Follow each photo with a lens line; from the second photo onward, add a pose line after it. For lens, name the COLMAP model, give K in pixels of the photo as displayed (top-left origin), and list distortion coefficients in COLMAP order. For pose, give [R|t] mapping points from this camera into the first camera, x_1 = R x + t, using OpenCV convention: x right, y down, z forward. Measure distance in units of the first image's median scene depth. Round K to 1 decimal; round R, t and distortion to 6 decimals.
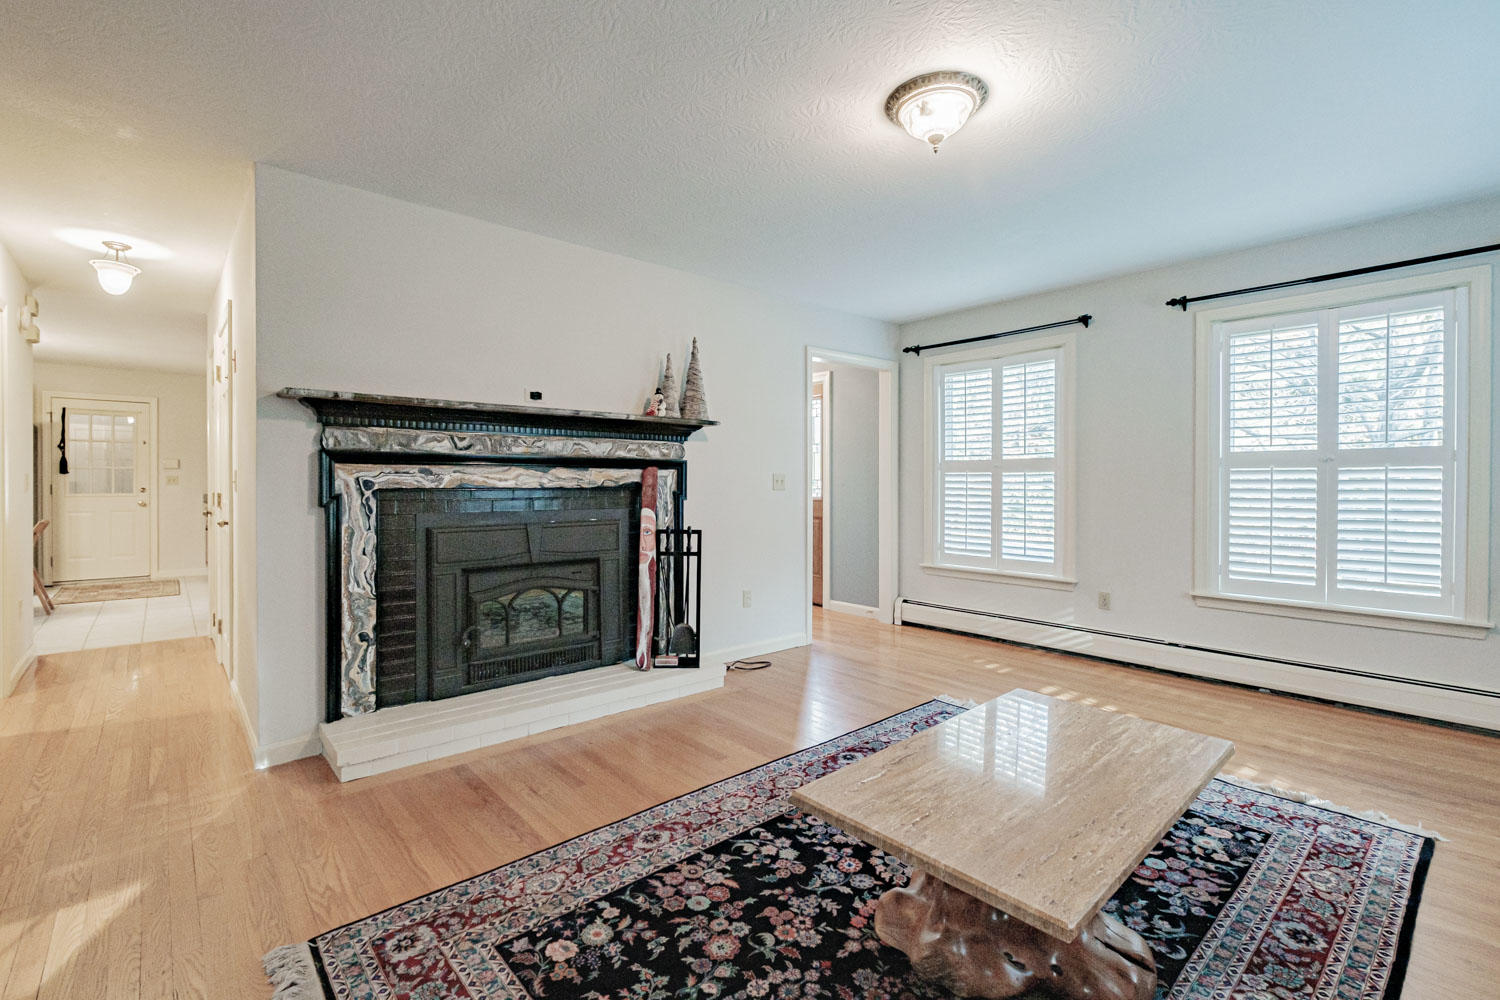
lens RADIAL K [[678.4, 0, 739.7], [0, 678.4, 493.7], [0, 0, 1]] dist [-0.001511, -0.000785]
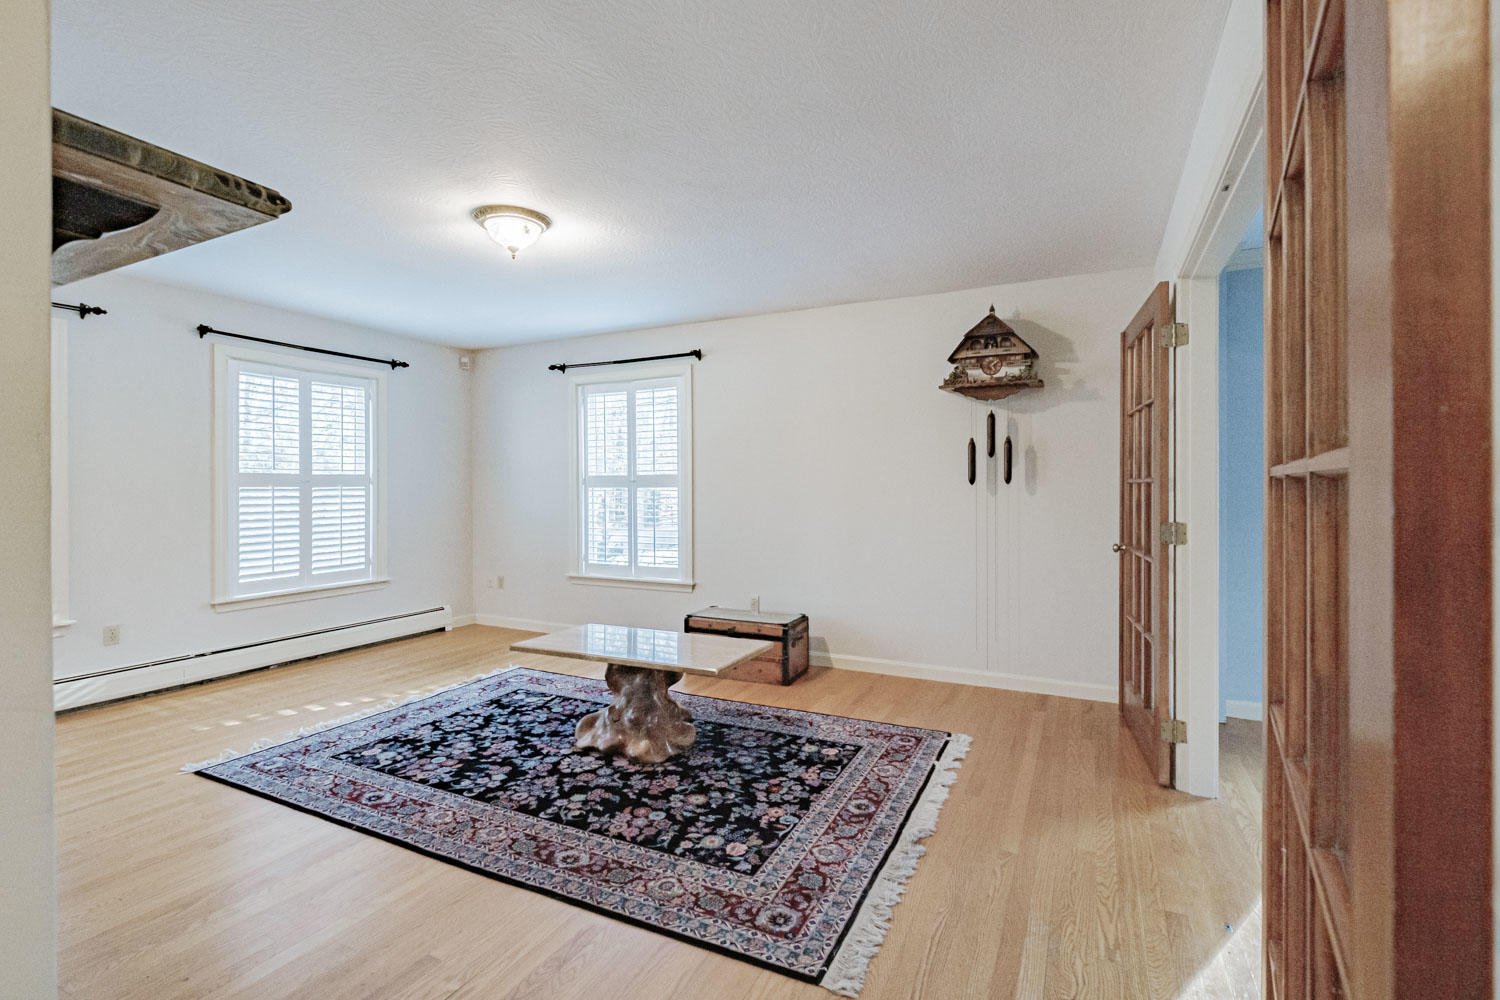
lens RADIAL K [[678.4, 0, 736.8], [0, 678.4, 489.6], [0, 0, 1]] dist [-0.001511, -0.000785]
pose [[-0.377289, -0.004347, 0.926085, -1.306366], [0.018109, 0.999763, 0.012071, -0.062139], [-0.925919, 0.021325, -0.377121, 1.278240]]
